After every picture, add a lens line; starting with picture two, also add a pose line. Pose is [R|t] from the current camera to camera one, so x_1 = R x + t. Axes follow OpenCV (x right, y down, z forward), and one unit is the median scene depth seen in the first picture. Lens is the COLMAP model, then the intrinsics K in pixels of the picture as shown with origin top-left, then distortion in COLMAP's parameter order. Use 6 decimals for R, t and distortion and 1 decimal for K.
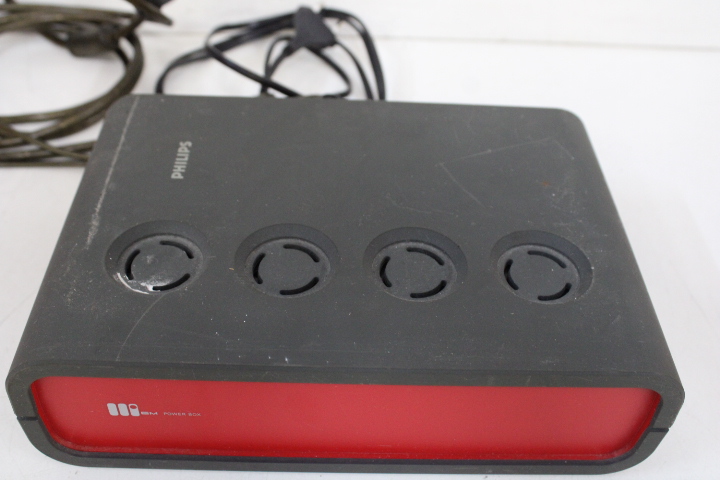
lens RADIAL K [[771.9, 0, 360.0], [0, 771.9, 240.0], [0, 0, 1]] dist [-0.140531, 0.176735]
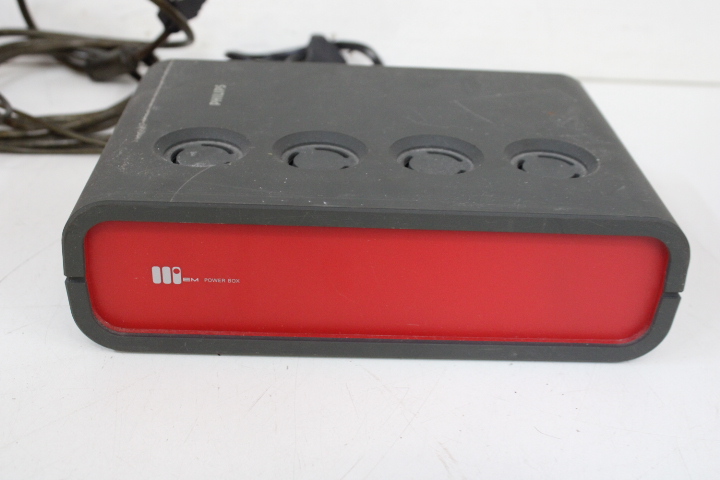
lens RADIAL K [[883.0, 0, 364.8], [0, 883.0, 253.8], [0, 0, 1]] dist [-0.080958, 0.048842]
pose [[0.999836, -0.008794, 0.015813, -0.050467], [0.012015, 0.976145, -0.216785, 0.431590], [-0.013529, 0.216939, 0.976091, -0.194170]]
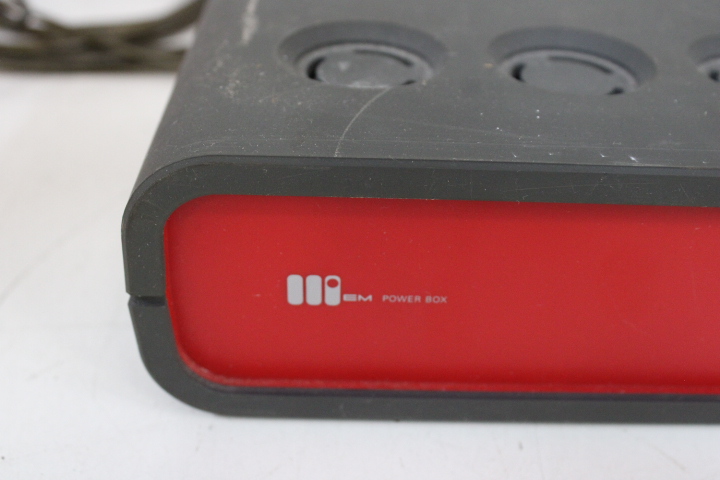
lens RADIAL K [[883.0, 0, 364.8], [0, 883.0, 253.8], [0, 0, 1]] dist [-0.080958, 0.048842]
pose [[0.999737, -0.010299, -0.020498, -0.241065], [0.007376, 0.990419, -0.137897, 0.268650], [0.021722, 0.137709, 0.990234, 0.311215]]
